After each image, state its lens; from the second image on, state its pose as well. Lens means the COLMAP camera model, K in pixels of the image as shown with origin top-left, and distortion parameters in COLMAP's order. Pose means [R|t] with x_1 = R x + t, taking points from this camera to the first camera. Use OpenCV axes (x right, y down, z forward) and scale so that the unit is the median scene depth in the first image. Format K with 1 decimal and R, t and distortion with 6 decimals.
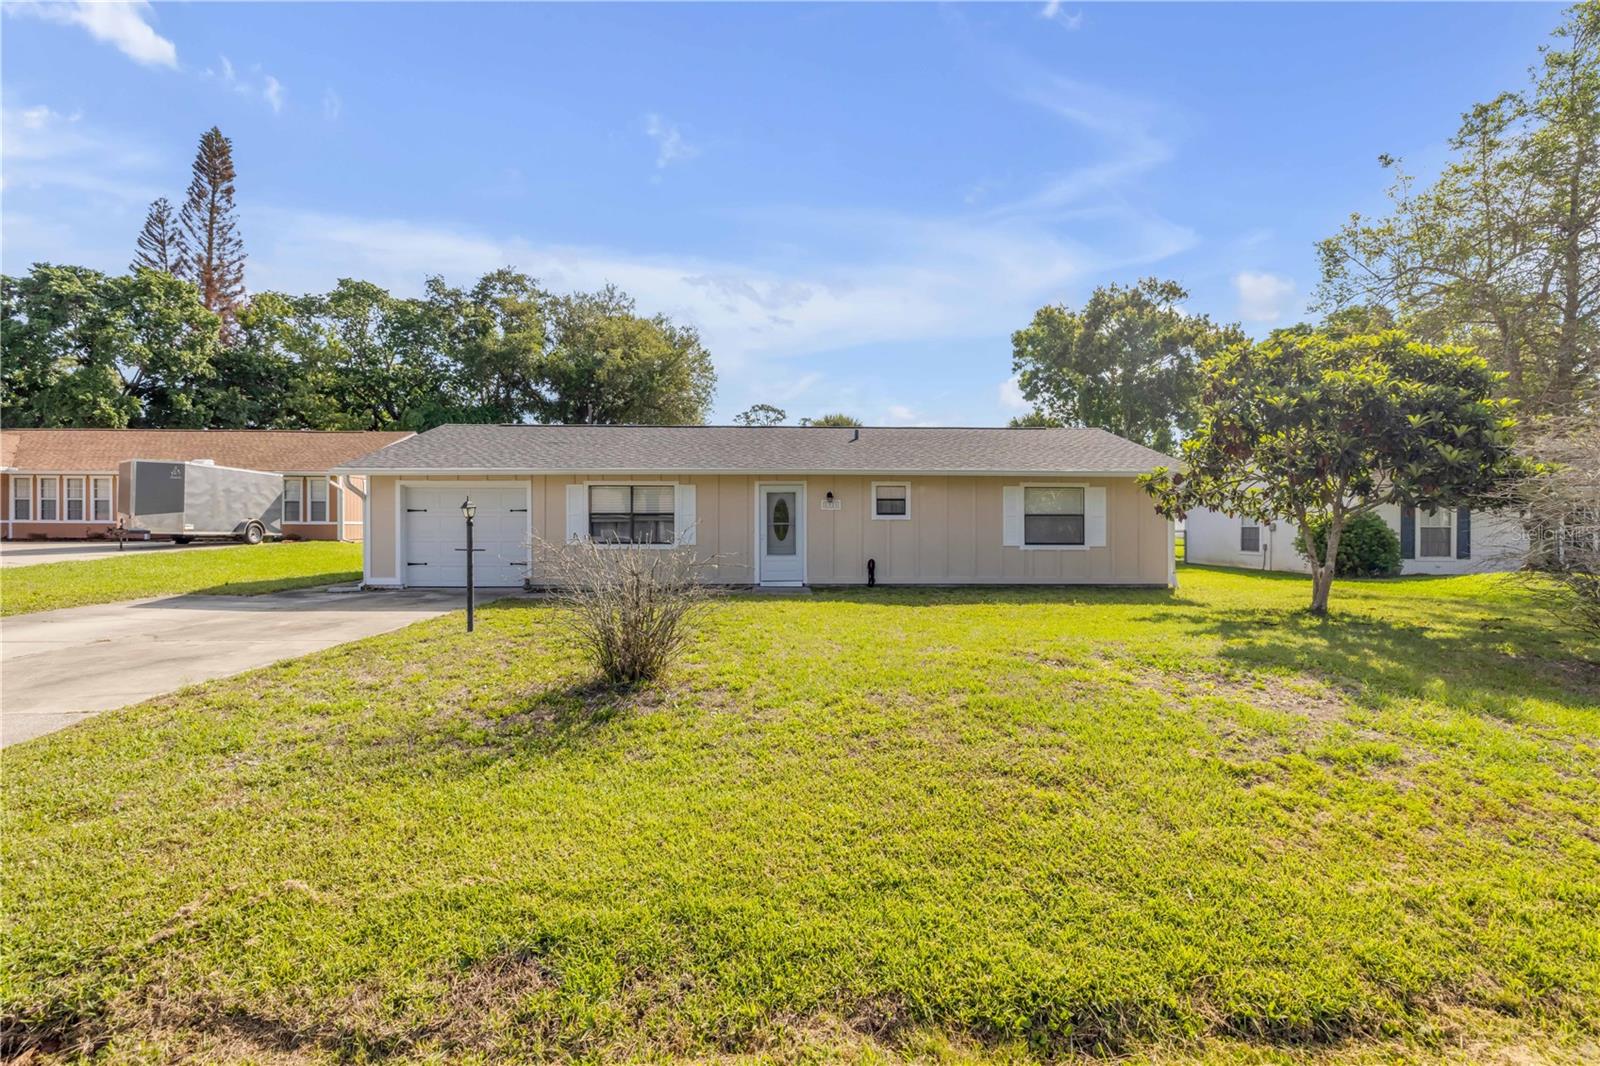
lens RADIAL K [[679.6, 0, 795.6], [0, 679.6, 519.7], [0, 0, 1]] dist [-0.001587, -0.000147]
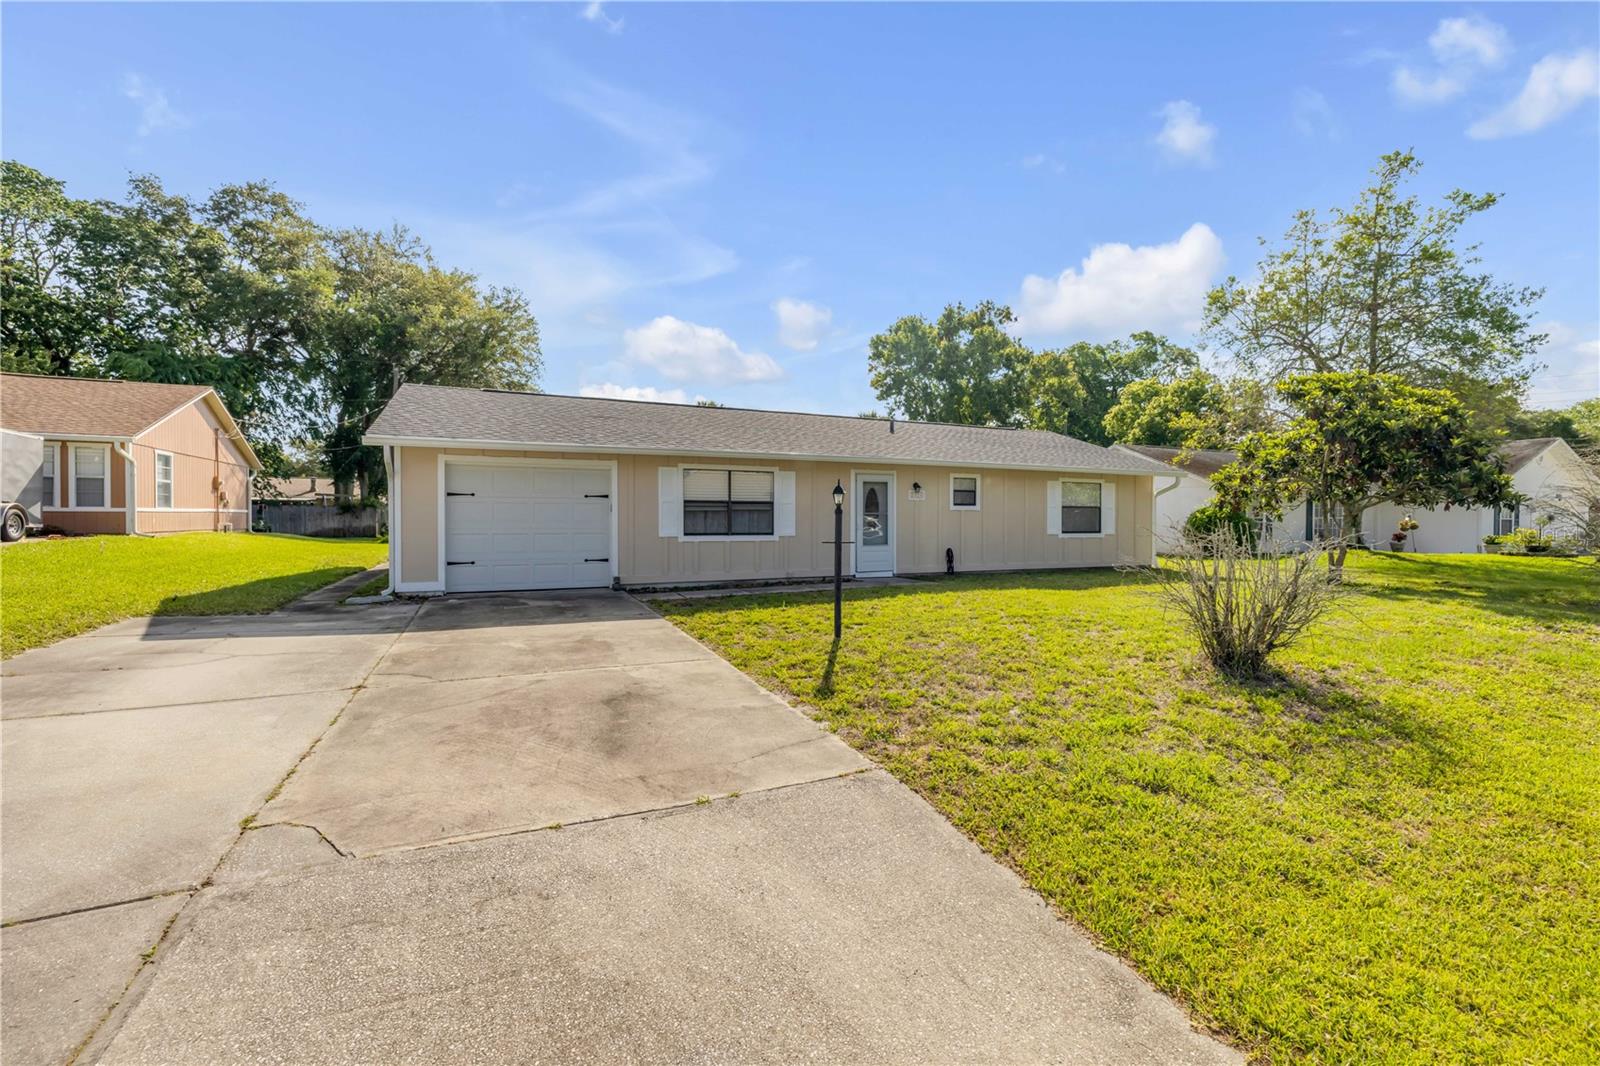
lens RADIAL K [[679.6, 0, 795.6], [0, 679.6, 519.7], [0, 0, 1]] dist [-0.001587, -0.000147]
pose [[0.922832, 0.001285, 0.385199, -0.339715], [-0.006713, 0.999896, 0.012747, 0.002054], [-0.385143, -0.014349, 0.922745, 0.092323]]
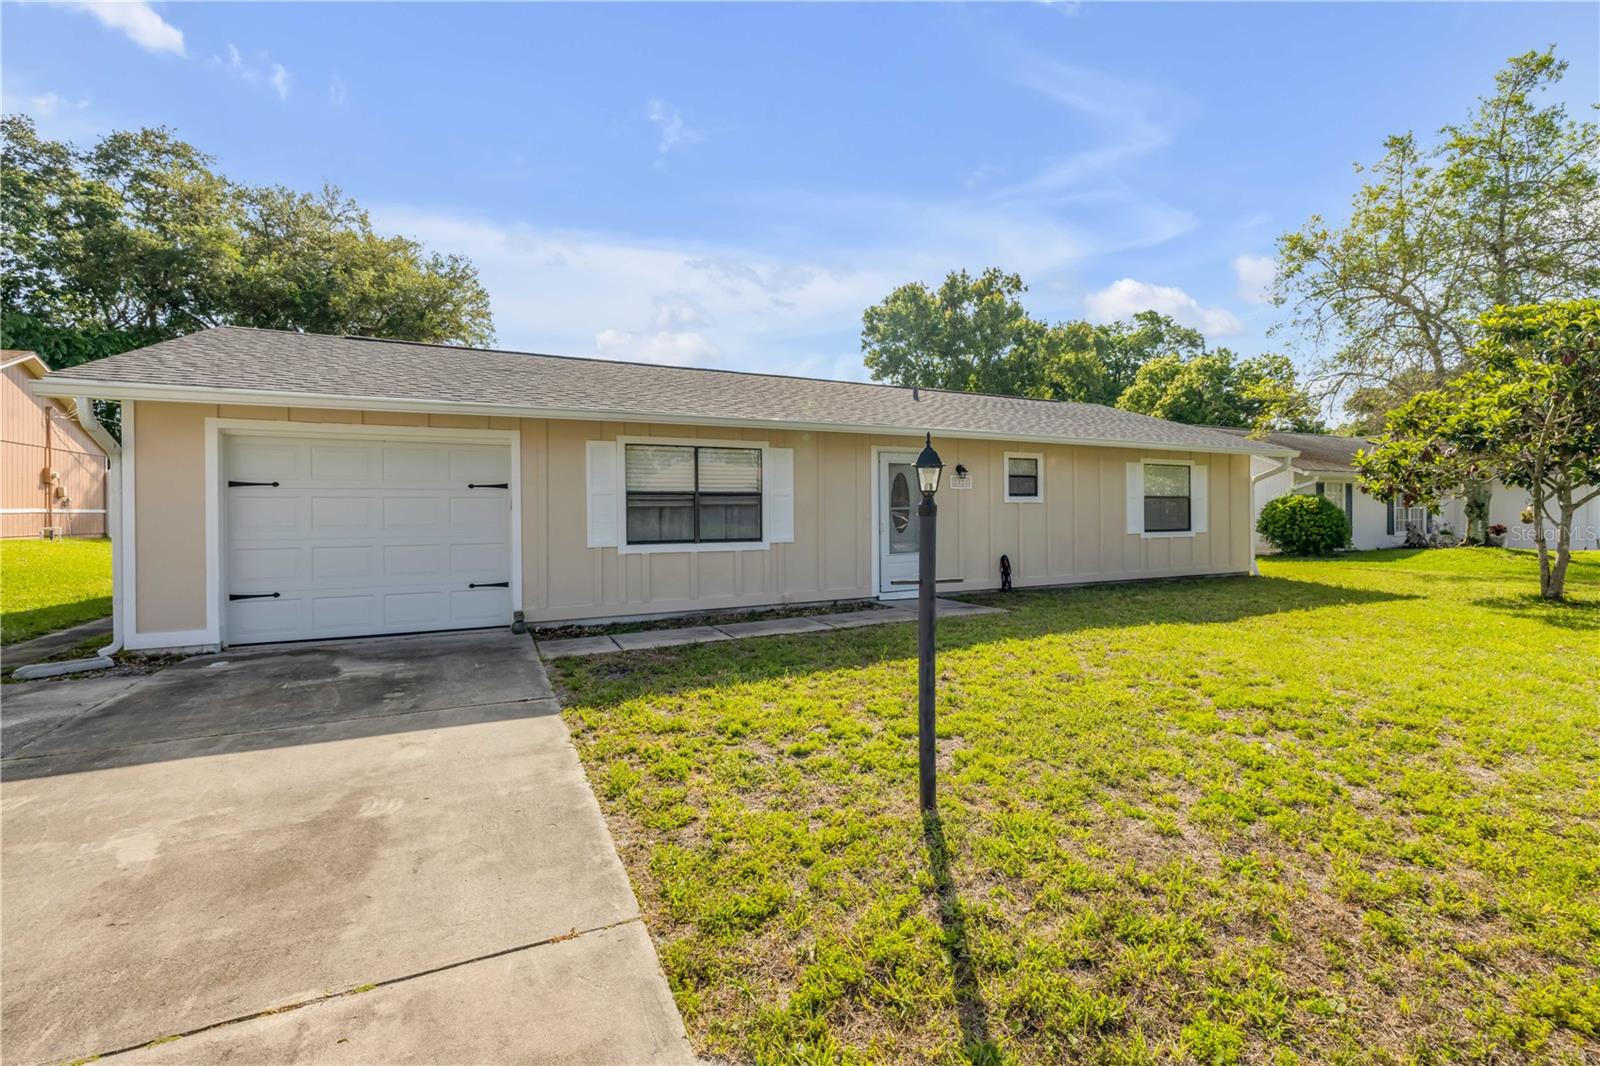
lens RADIAL K [[683.6, 0, 795.7], [0, 683.6, 504.1], [0, 0, 1]] dist [-0.000686, 0.000138]
pose [[0.912337, -0.001548, 0.409437, -0.274755], [0.001851, 0.999998, -0.000342, 0.001157], [-0.409436, 0.001070, 0.912338, 0.274957]]
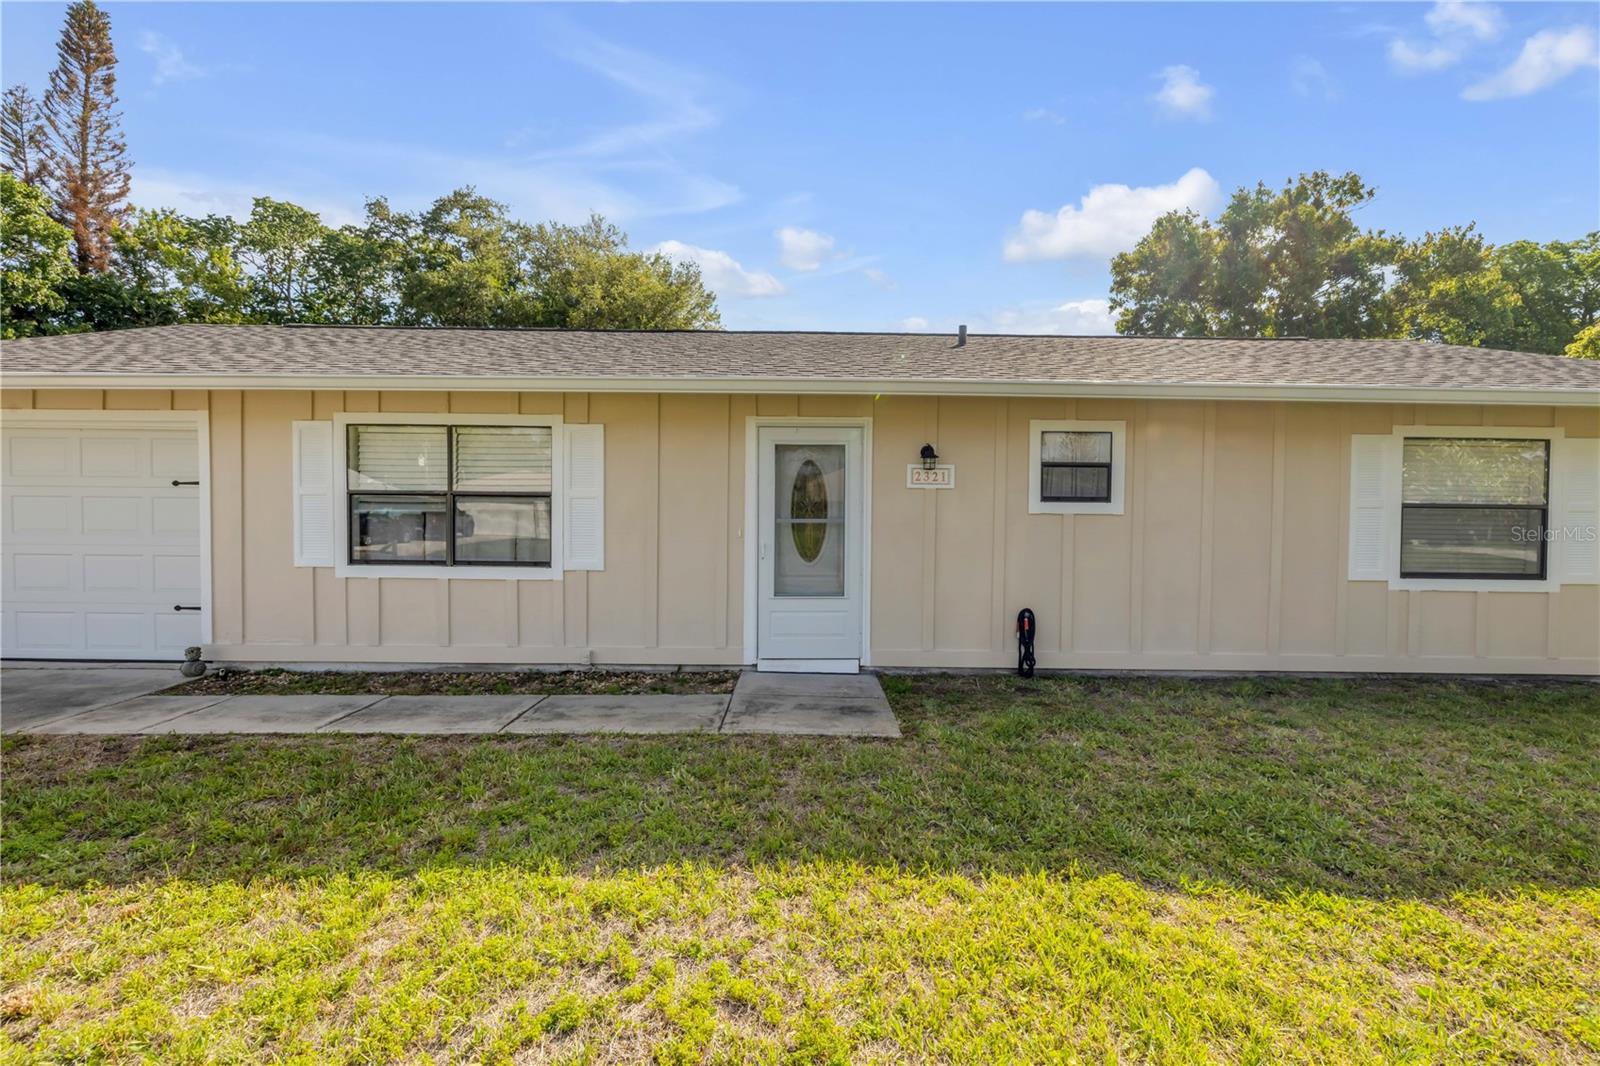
lens RADIAL K [[679.6, 0, 795.6], [0, 679.6, 519.7], [0, 0, 1]] dist [-0.001587, -0.000147]
pose [[0.999631, 0.011078, -0.024810, -0.012899], [-0.010388, 0.999560, 0.027793, -0.004165], [0.025107, -0.027525, 0.999306, 0.395496]]
